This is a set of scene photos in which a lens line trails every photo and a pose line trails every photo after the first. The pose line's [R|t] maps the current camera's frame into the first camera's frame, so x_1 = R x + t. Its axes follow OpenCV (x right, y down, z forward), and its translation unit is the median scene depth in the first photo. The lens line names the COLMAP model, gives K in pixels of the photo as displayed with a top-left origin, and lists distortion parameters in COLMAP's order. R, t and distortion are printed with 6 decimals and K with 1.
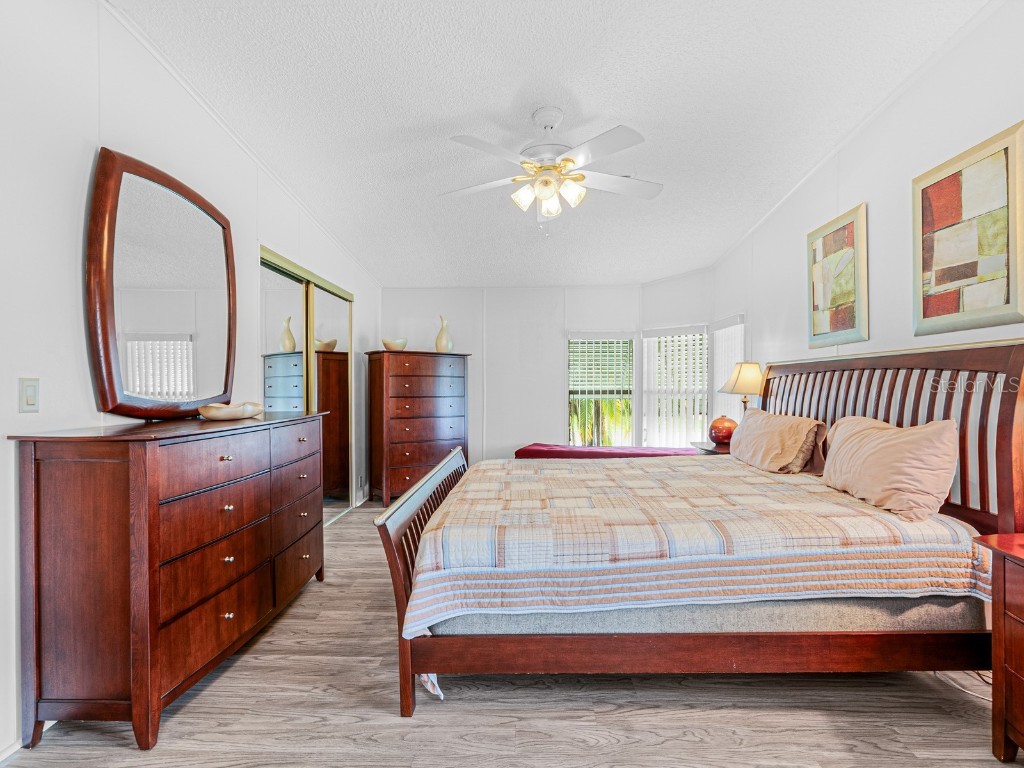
lens RADIAL K [[528.4, 0, 515.5], [0, 528.4, 398.6], [0, 0, 1]] dist [-0.004823, 0.002850]
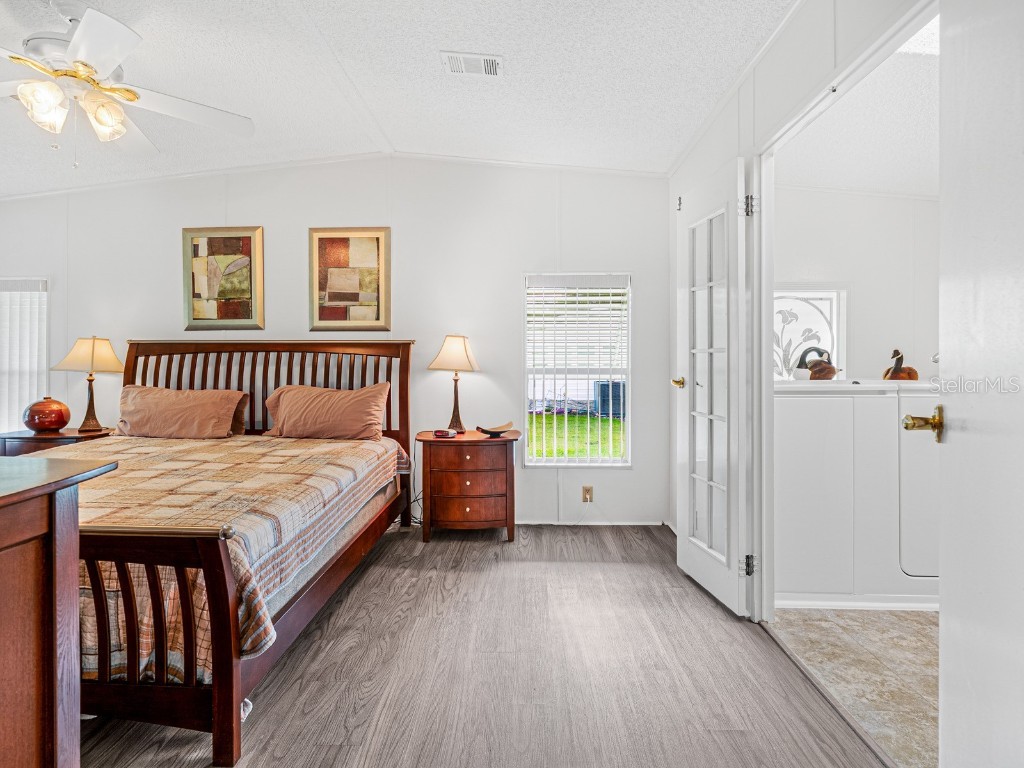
lens RADIAL K [[528.4, 0, 496.3], [0, 528.4, 367.5], [0, 0, 1]] dist [-0.004823, 0.002850]
pose [[0.046293, -0.005968, 0.998910, -0.778142], [0.020213, 0.999783, 0.005036, -0.010040], [-0.998723, 0.019958, 0.046403, 0.414007]]
